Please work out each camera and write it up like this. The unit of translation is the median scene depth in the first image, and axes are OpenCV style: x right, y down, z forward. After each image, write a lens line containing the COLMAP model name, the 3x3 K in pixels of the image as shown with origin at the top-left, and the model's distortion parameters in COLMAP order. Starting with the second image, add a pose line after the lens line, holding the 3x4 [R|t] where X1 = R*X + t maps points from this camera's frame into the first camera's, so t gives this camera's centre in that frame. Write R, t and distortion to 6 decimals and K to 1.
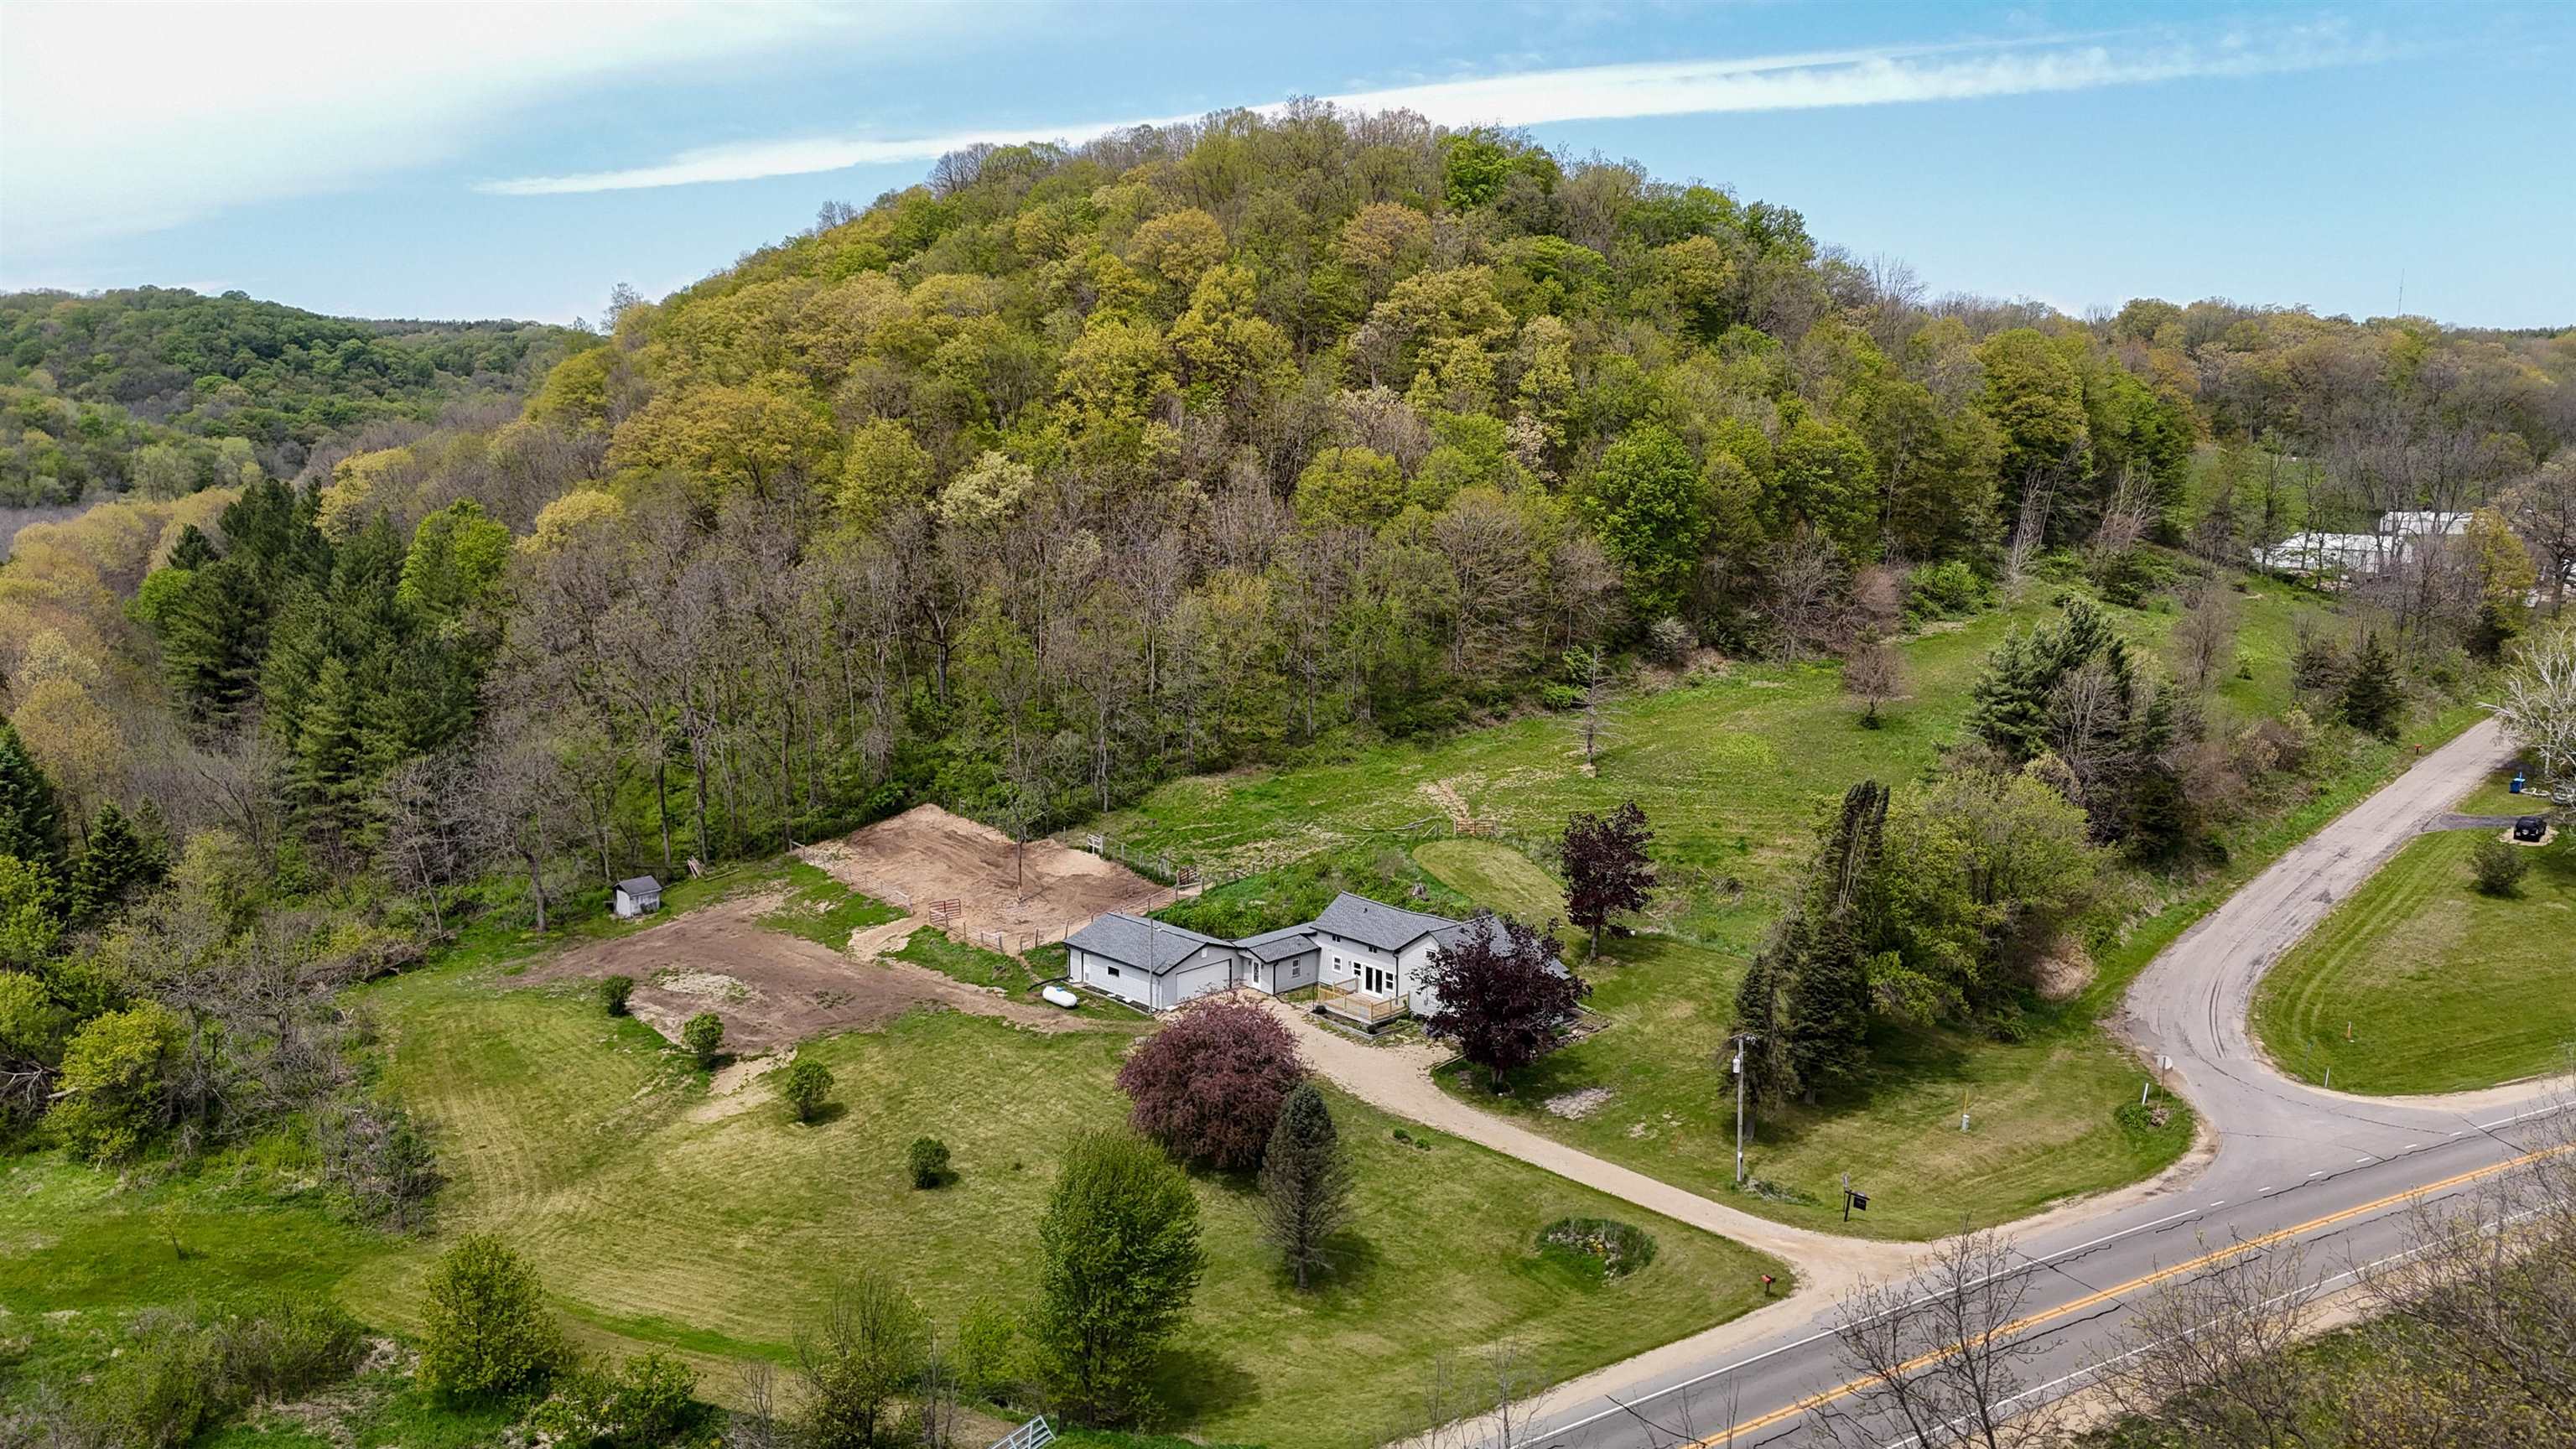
lens RADIAL K [[1871.5, 0, 1288.0], [0, 1871.5, 724.5], [0, 0, 1]] dist [0.148686, -0.293536]
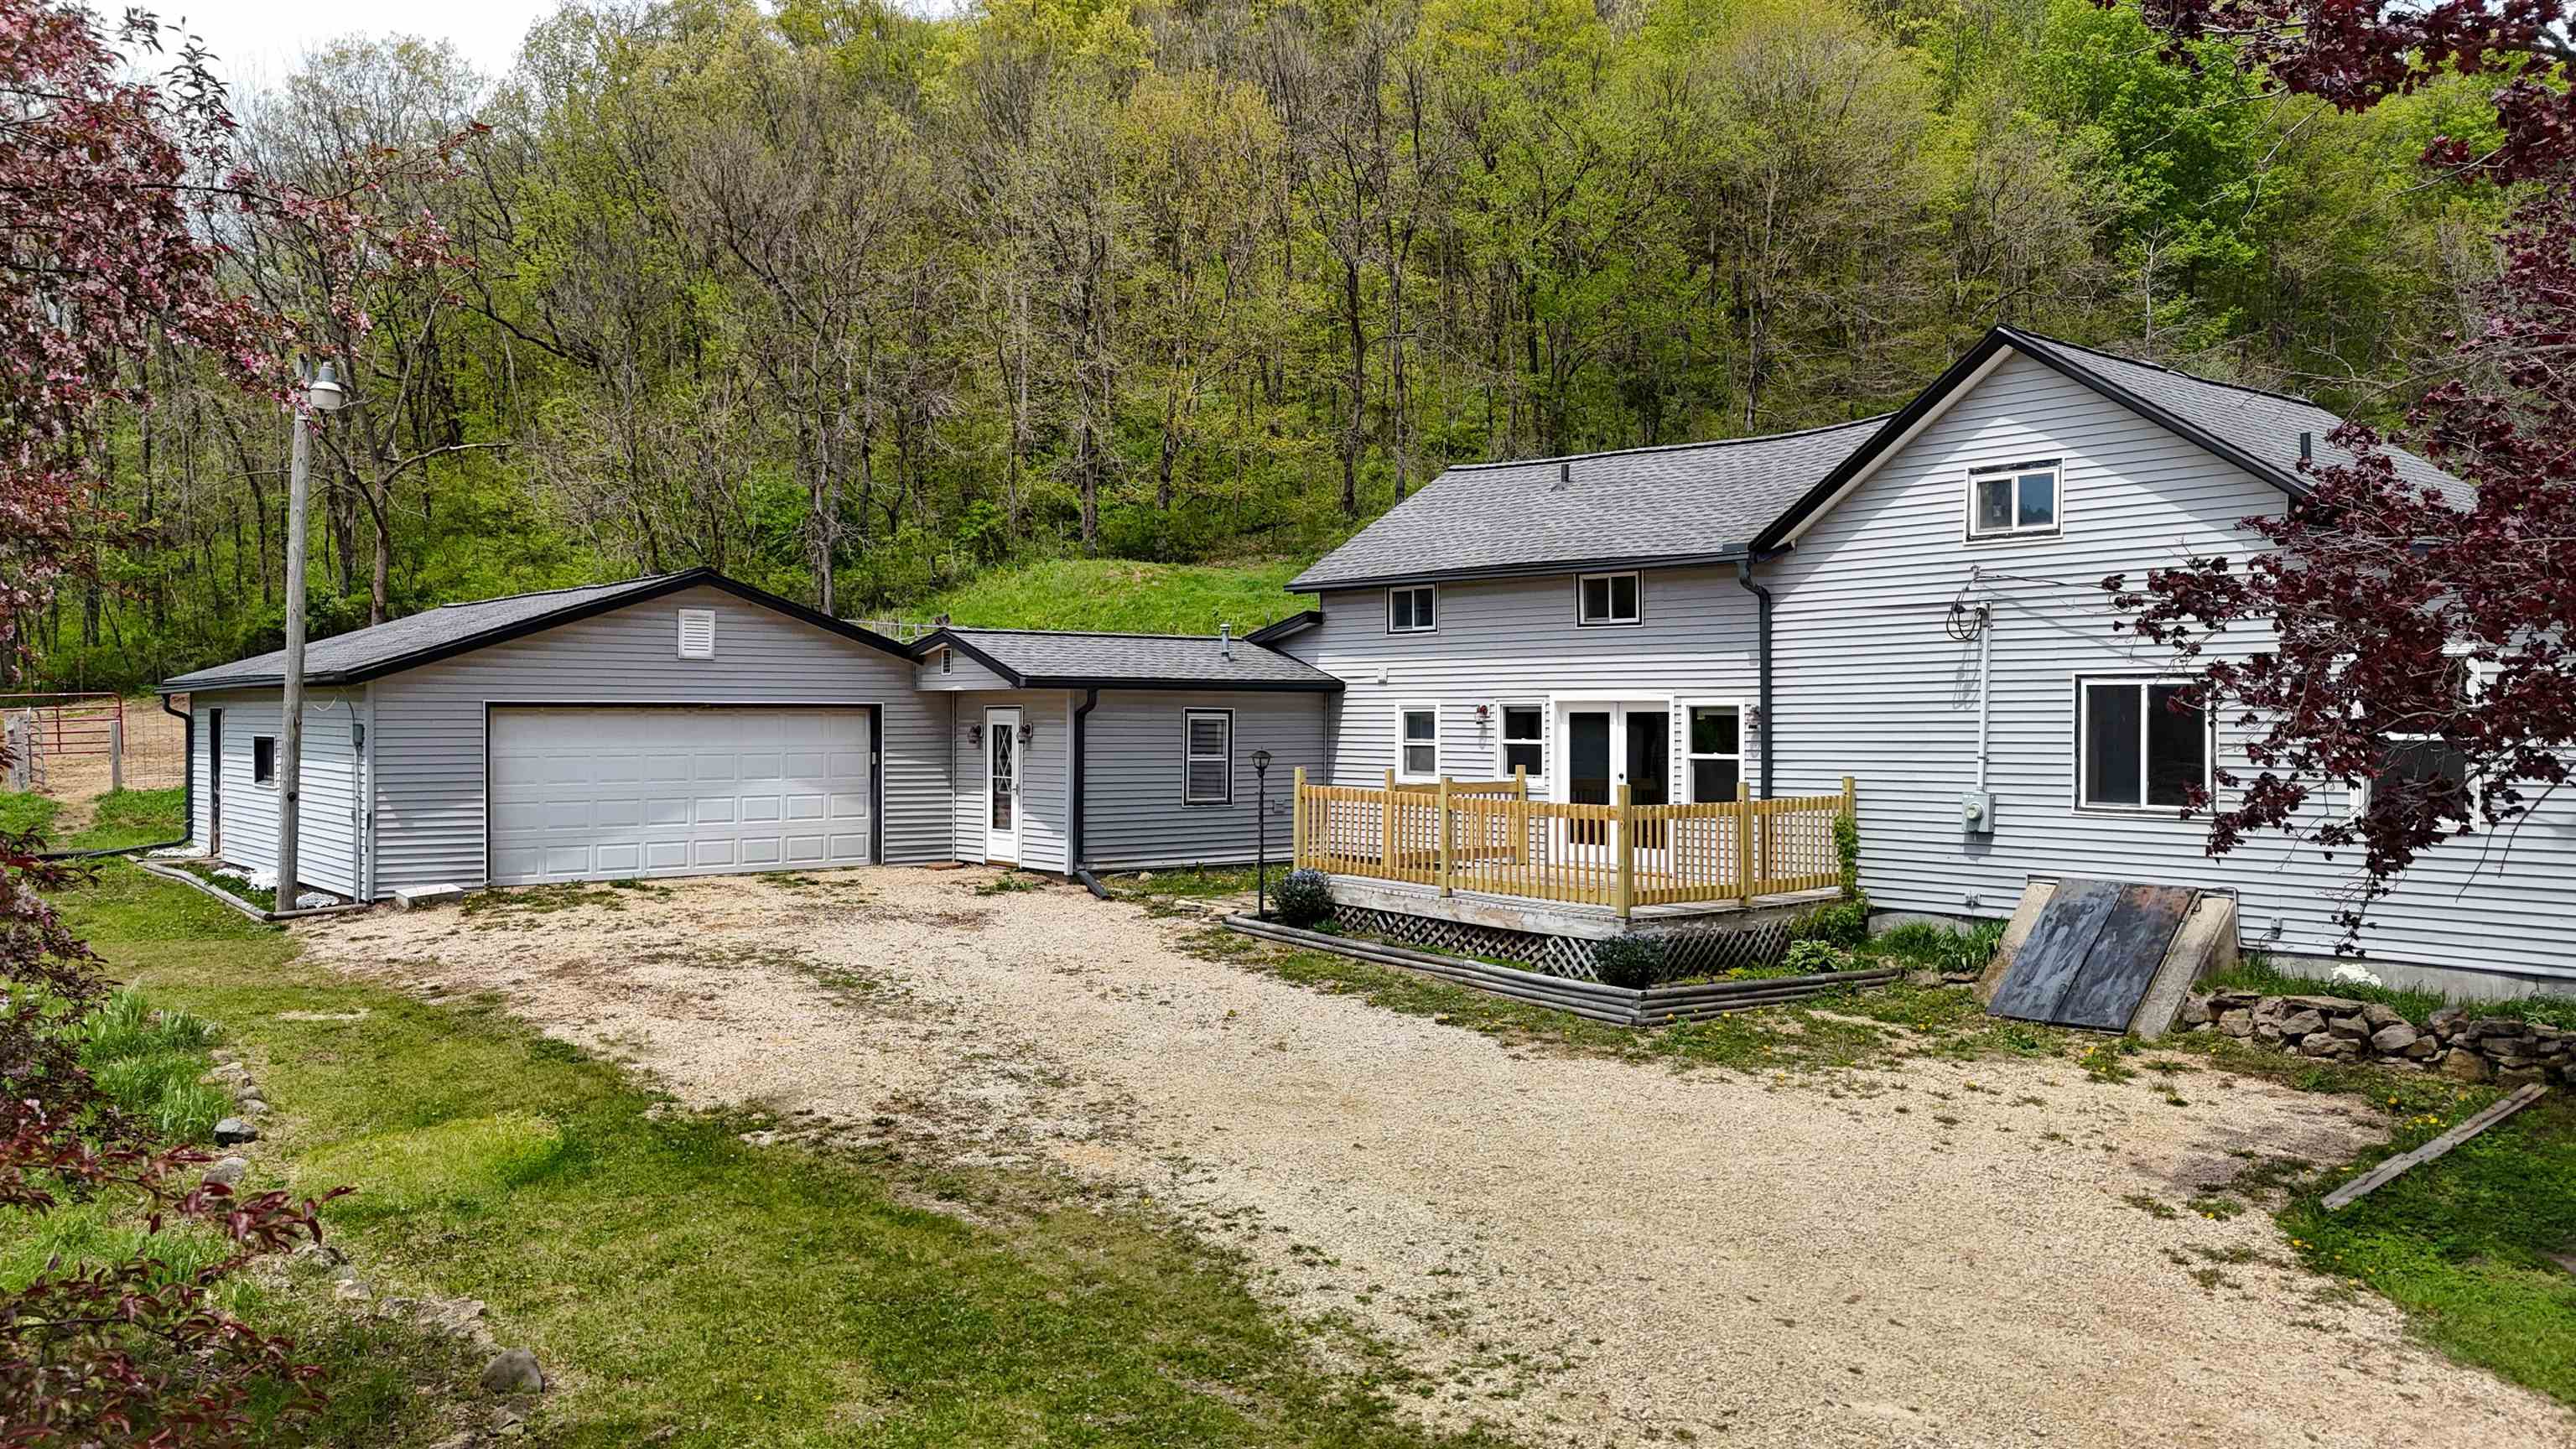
lens RADIAL K [[1881.3, 0, 1297.3], [0, 1881.3, 717.1], [0, 0, 1]] dist [0.078984, -0.077406]
pose [[0.996685, -0.005963, -0.081134, 0.028537], [-0.007988, 0.985316, -0.170554, 0.153364], [0.080960, 0.170636, 0.982002, 0.780973]]
